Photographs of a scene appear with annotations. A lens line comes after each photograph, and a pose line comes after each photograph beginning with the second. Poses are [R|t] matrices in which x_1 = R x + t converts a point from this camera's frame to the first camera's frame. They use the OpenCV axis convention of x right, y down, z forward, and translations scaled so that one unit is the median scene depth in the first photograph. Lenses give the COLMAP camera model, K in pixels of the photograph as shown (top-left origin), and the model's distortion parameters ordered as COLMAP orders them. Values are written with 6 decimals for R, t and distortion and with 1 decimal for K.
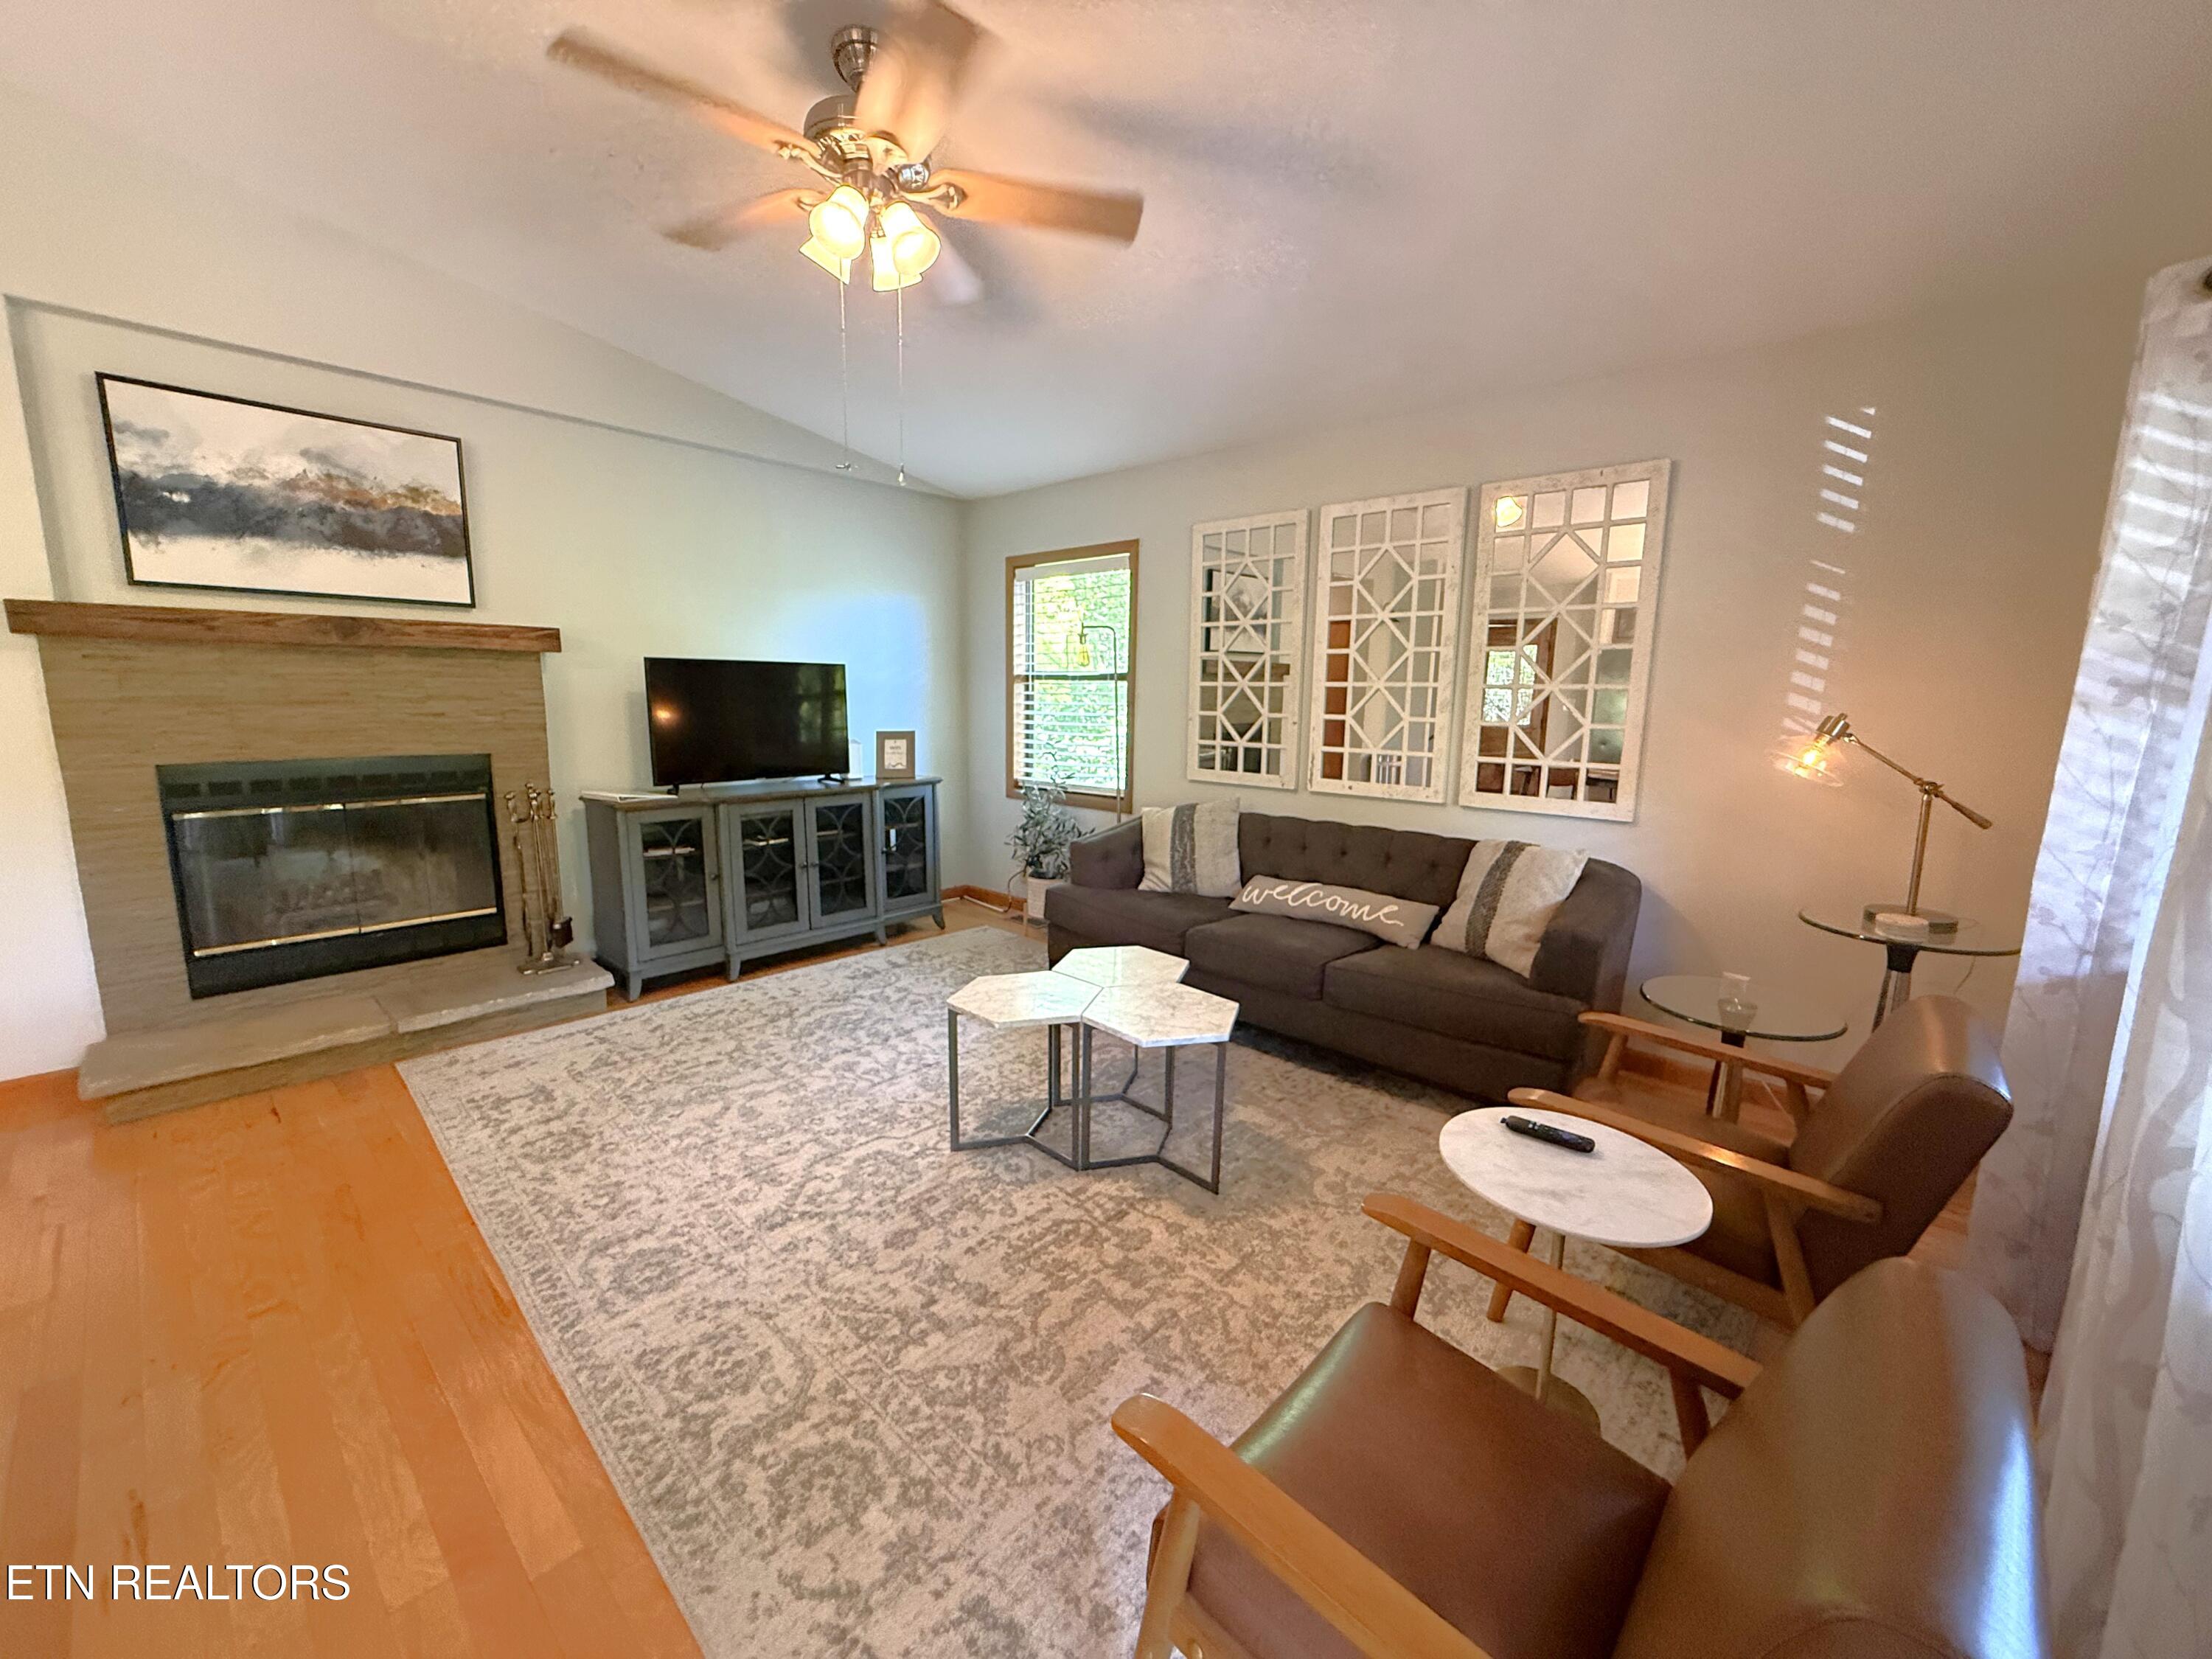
lens RADIAL K [[886.3, 0, 1105.4], [0, 886.3, 834.0], [0, 0, 1]] dist [0.002008, -0.000198]
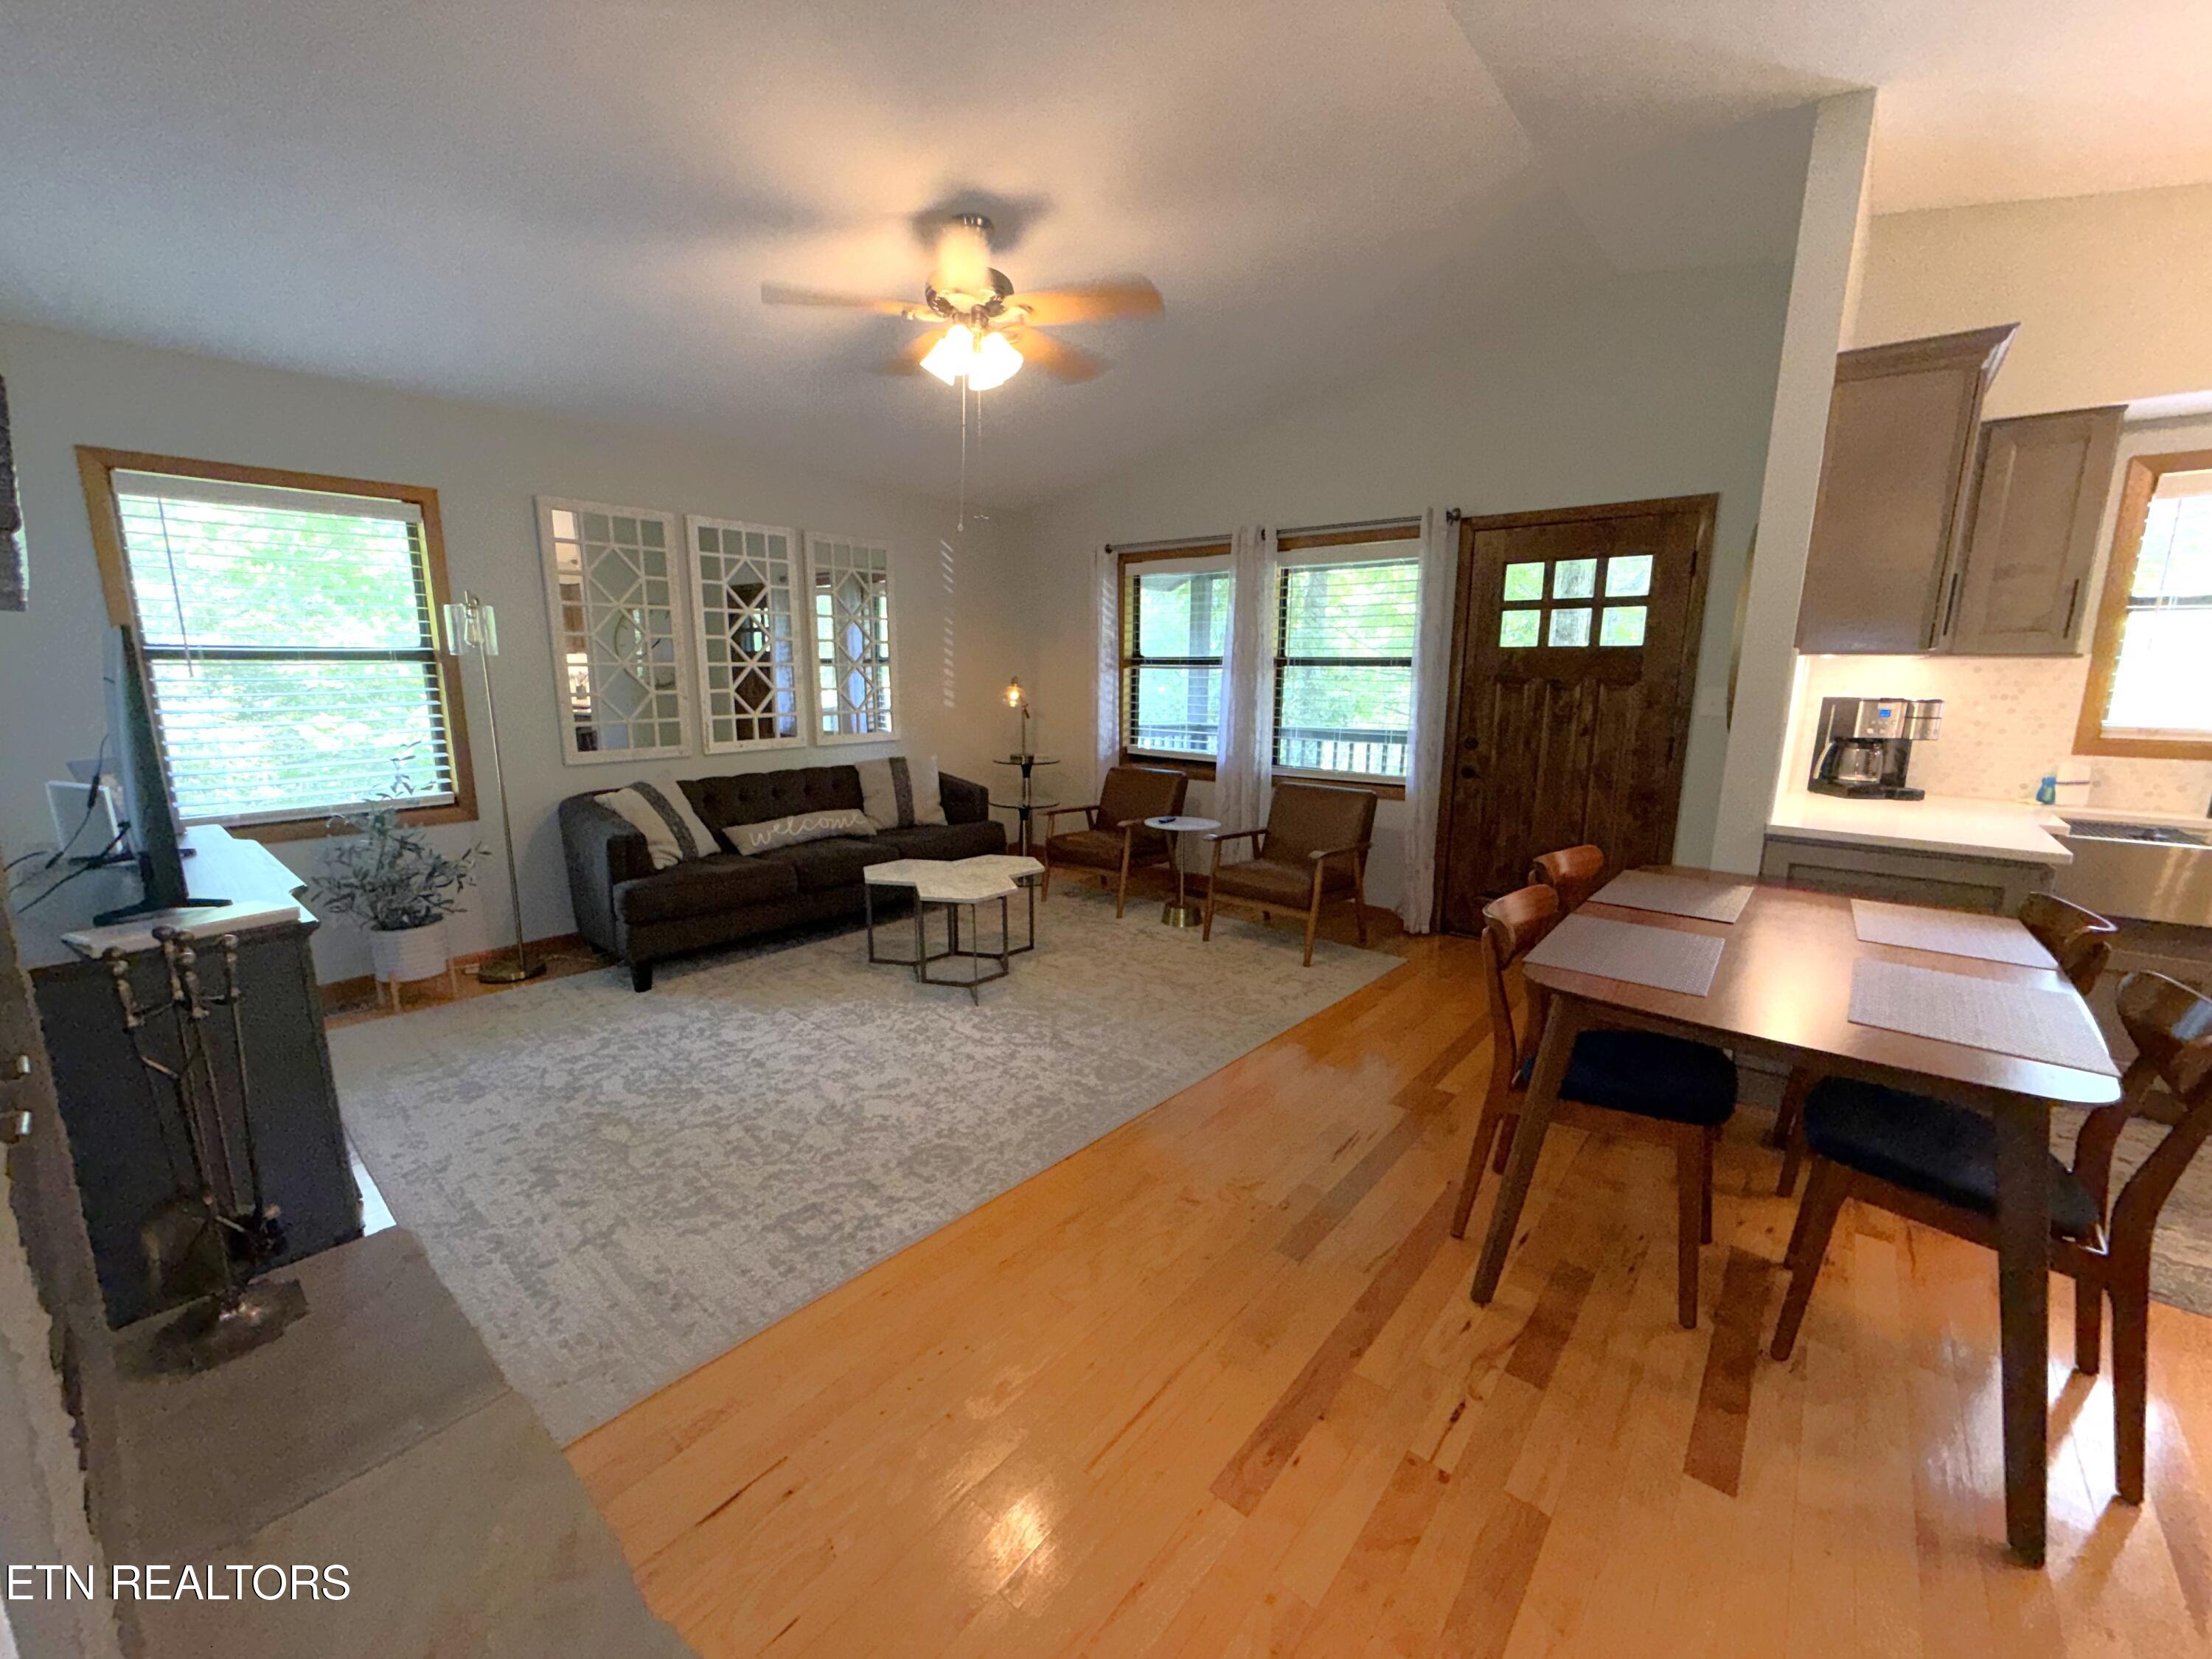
lens RADIAL K [[886.3, 0, 1103.9], [0, 886.3, 831.3], [0, 0, 1]] dist [0.002008, -0.000198]
pose [[-0.042563, -0.200294, 0.978811, -1.268736], [0.156616, 0.966249, 0.204534, -0.140264], [-0.986742, 0.162003, -0.009758, 0.651697]]
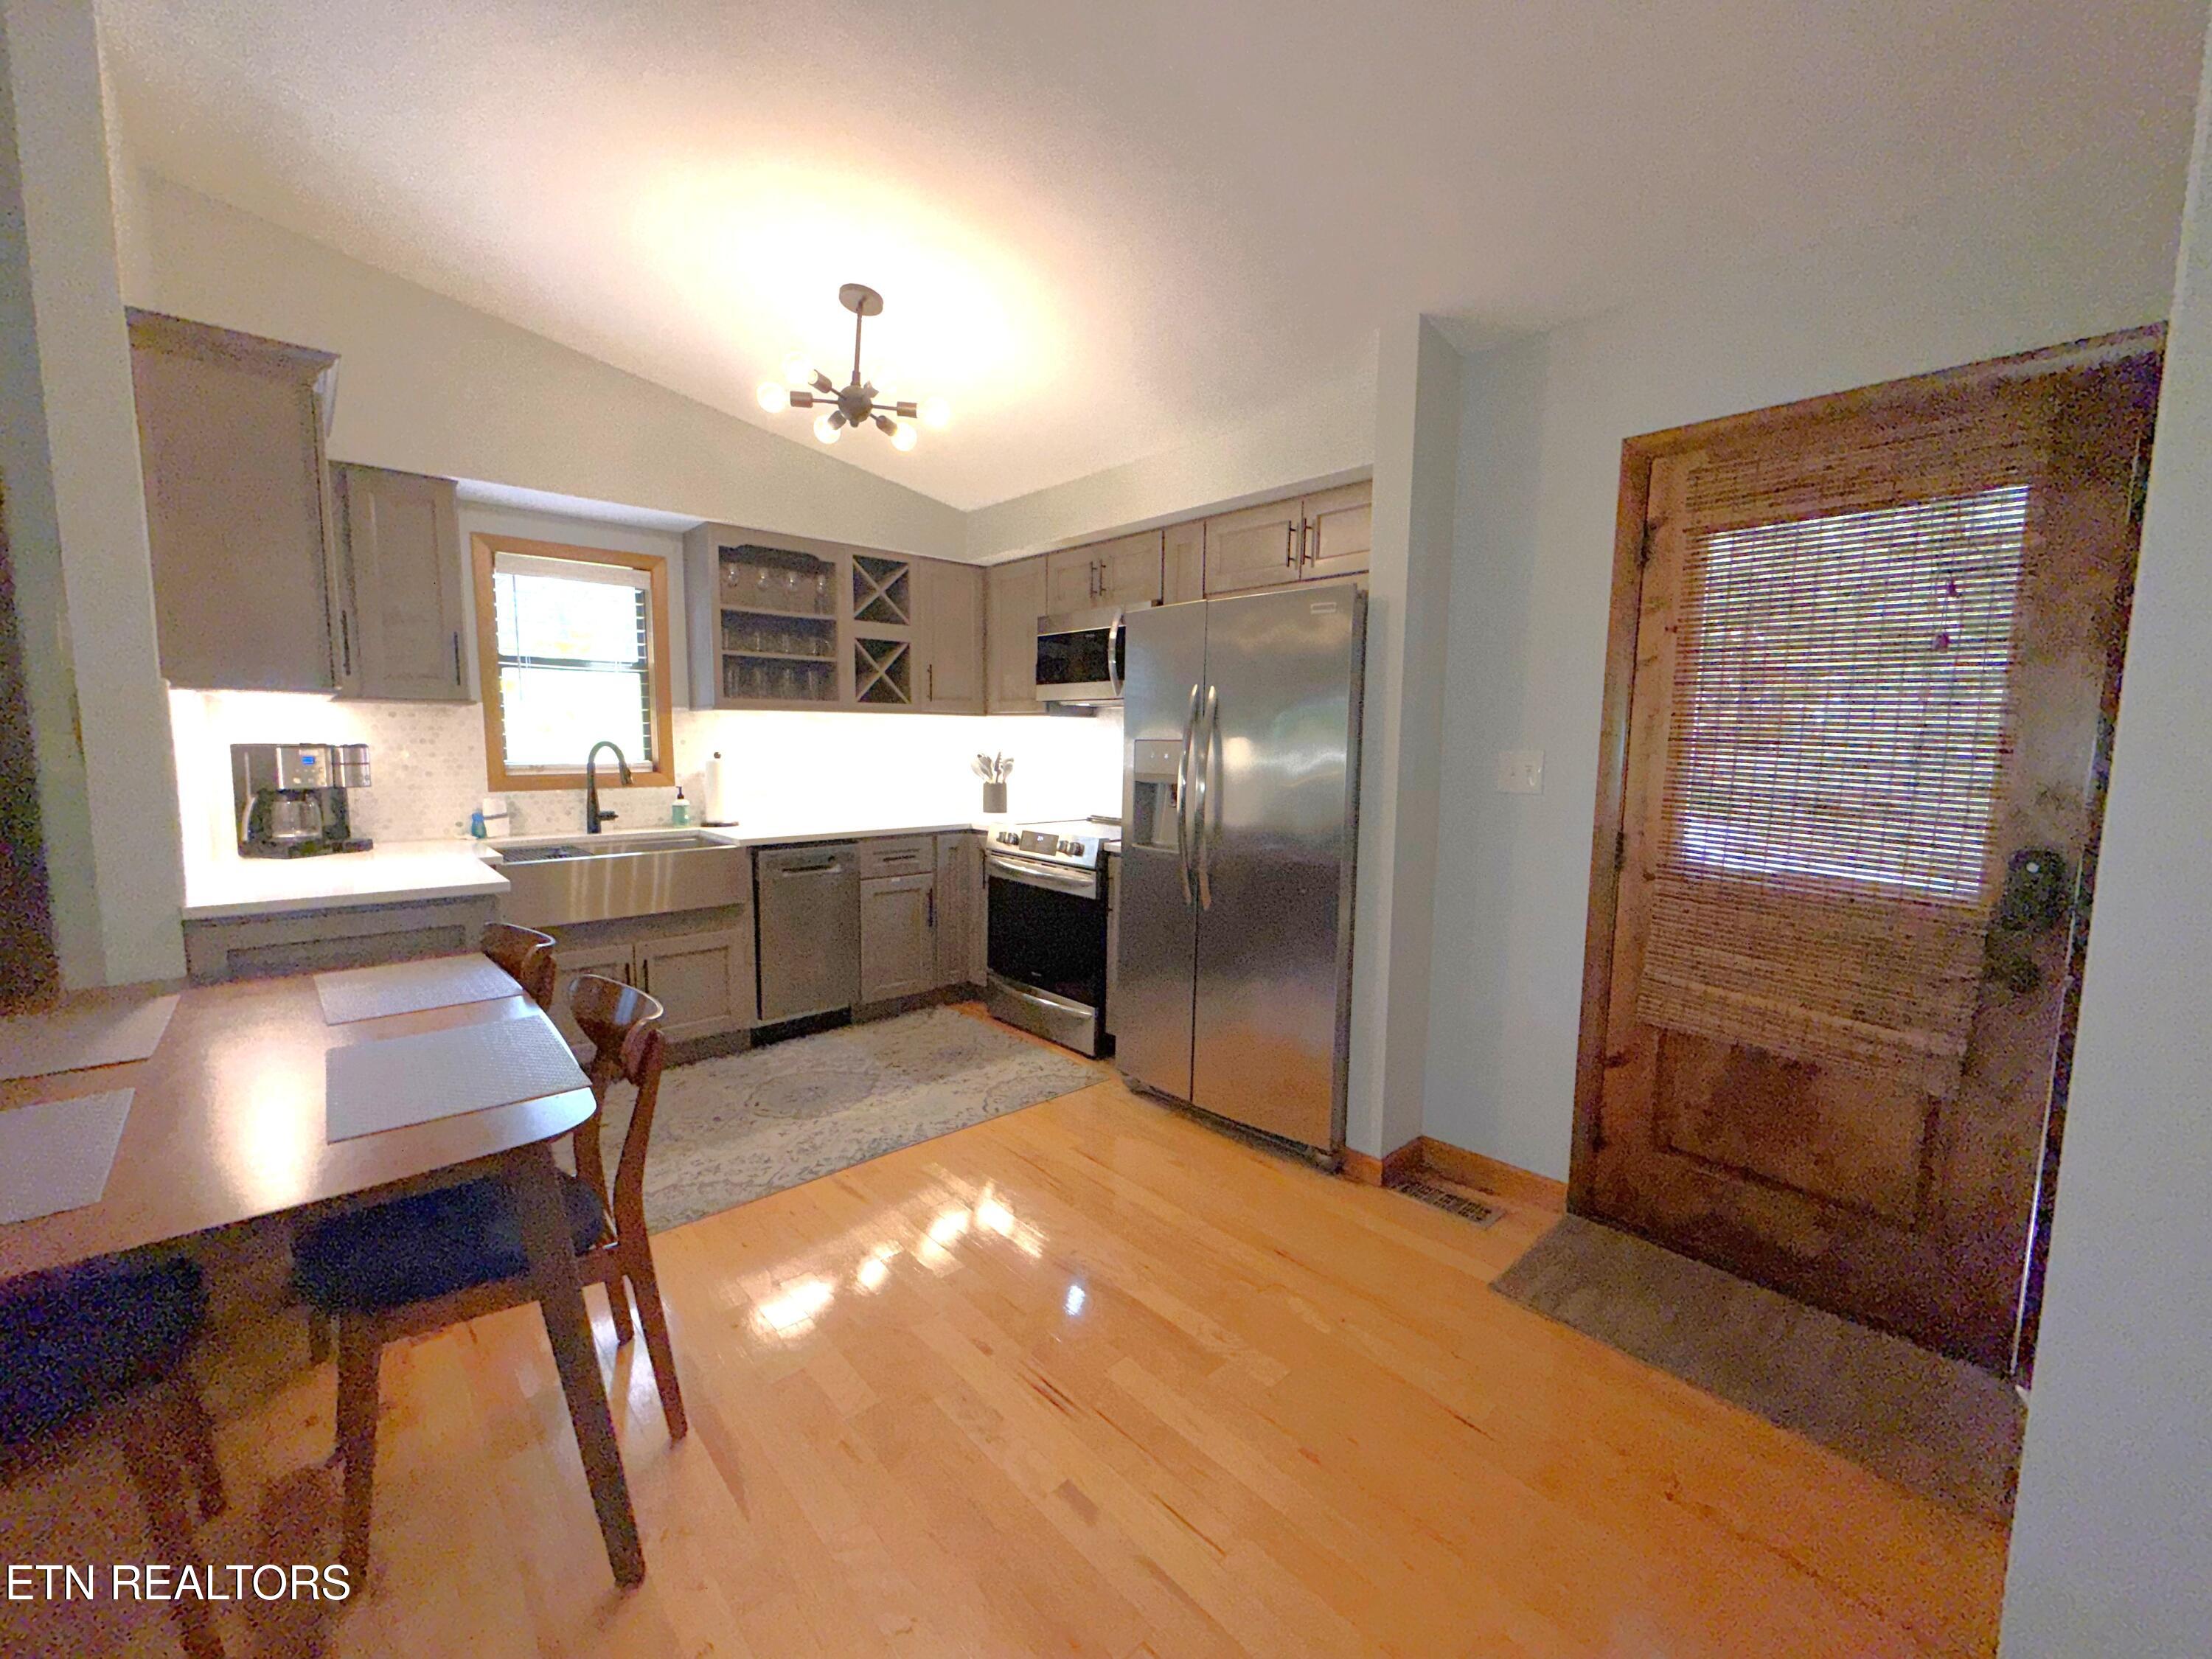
lens RADIAL K [[886.3, 0, 1103.0], [0, 886.3, 829.3], [0, 0, 1]] dist [0.002008, -0.000198]
pose [[-0.995035, -0.037341, 0.092252, -1.184321], [-0.011260, 0.963232, 0.268435, -0.108182], [-0.098884, 0.266064, -0.958870, 0.549155]]
